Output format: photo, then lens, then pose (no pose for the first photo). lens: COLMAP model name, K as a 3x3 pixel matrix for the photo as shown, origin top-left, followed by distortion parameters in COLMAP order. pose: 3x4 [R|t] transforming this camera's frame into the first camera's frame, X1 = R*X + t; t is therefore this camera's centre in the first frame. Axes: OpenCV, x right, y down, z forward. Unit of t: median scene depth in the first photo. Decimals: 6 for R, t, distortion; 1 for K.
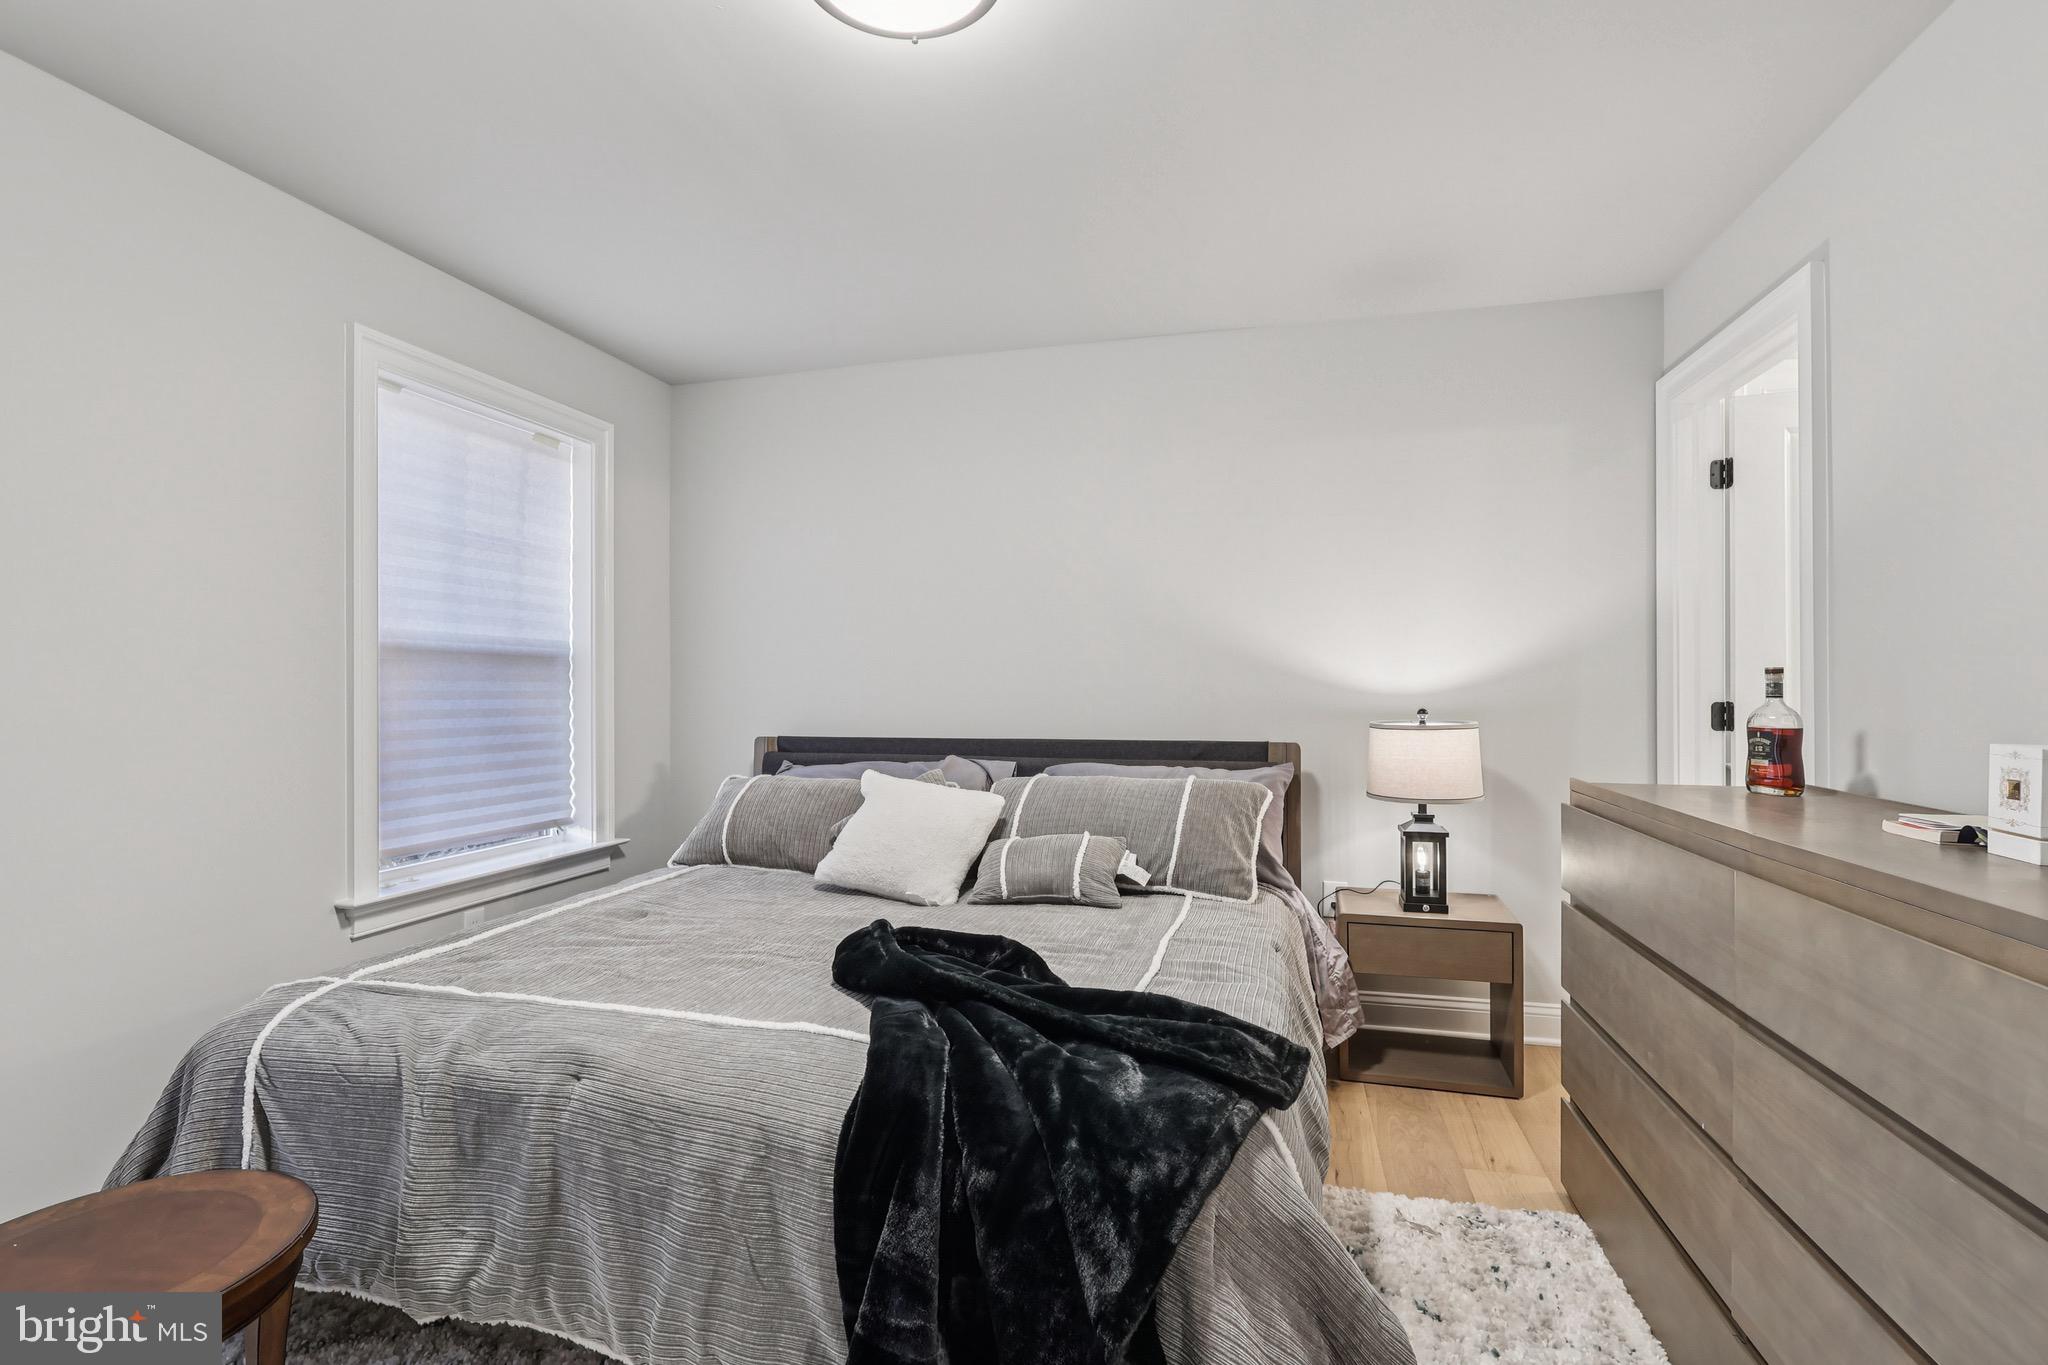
lens RADIAL K [[954.0, 0, 1024.0], [0, 954.0, 682.5], [0, 0, 1]] dist [-0.001589, 0.001238]
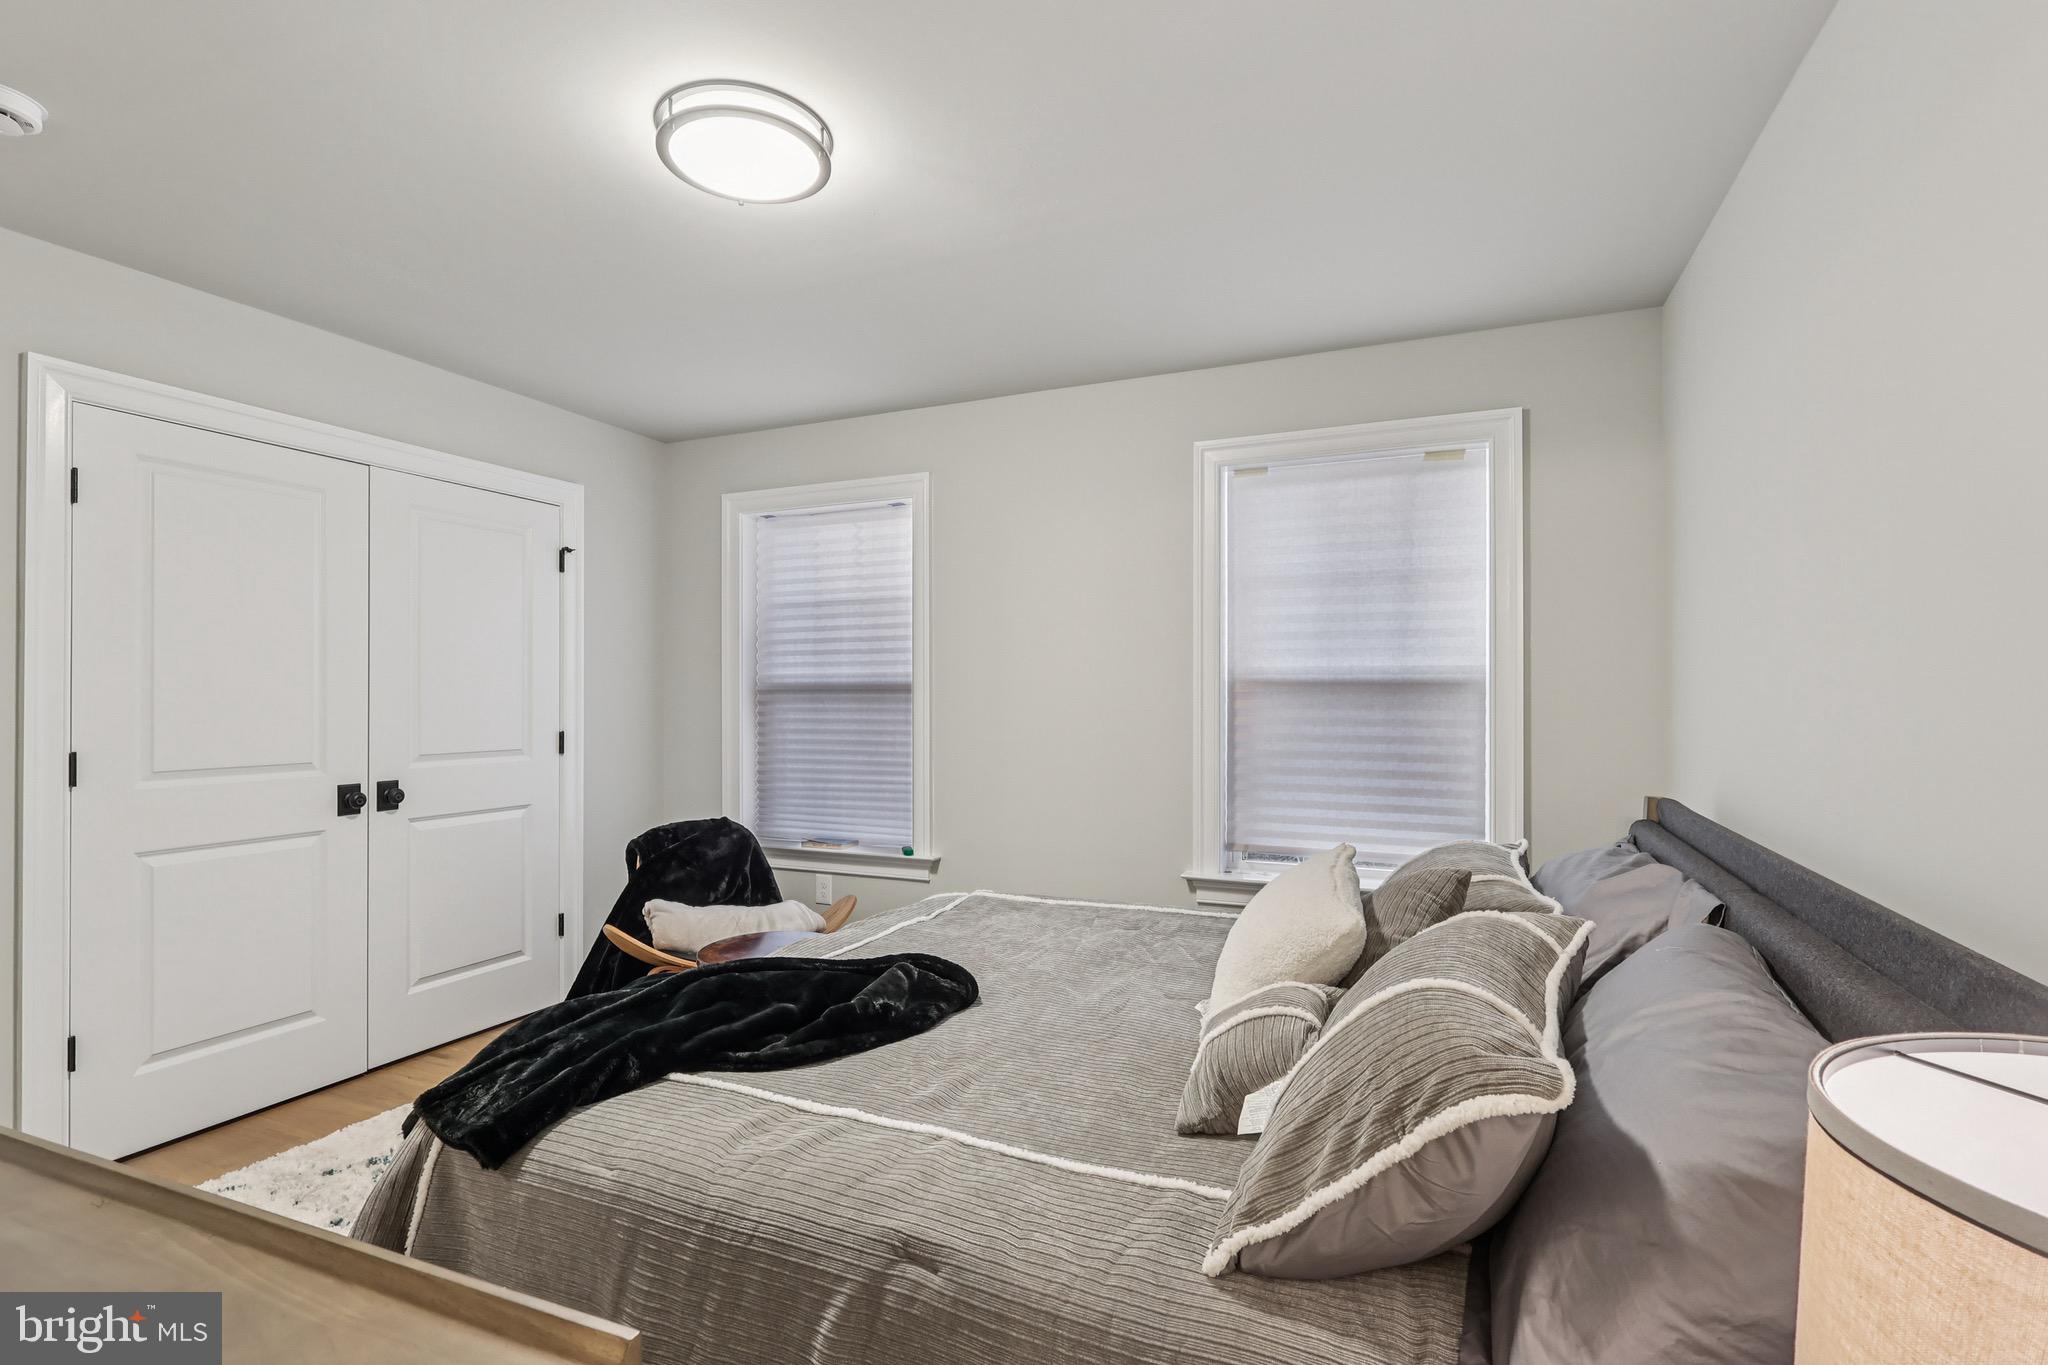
lens RADIAL K [[954.0, 0, 1024.0], [0, 954.0, 682.5], [0, 0, 1]] dist [-0.001589, 0.001238]
pose [[-0.130771, -0.015187, -0.991296, 0.524036], [0.000952, 0.999880, -0.015444, -0.014756], [0.991412, -0.002964, -0.130741, 0.752506]]
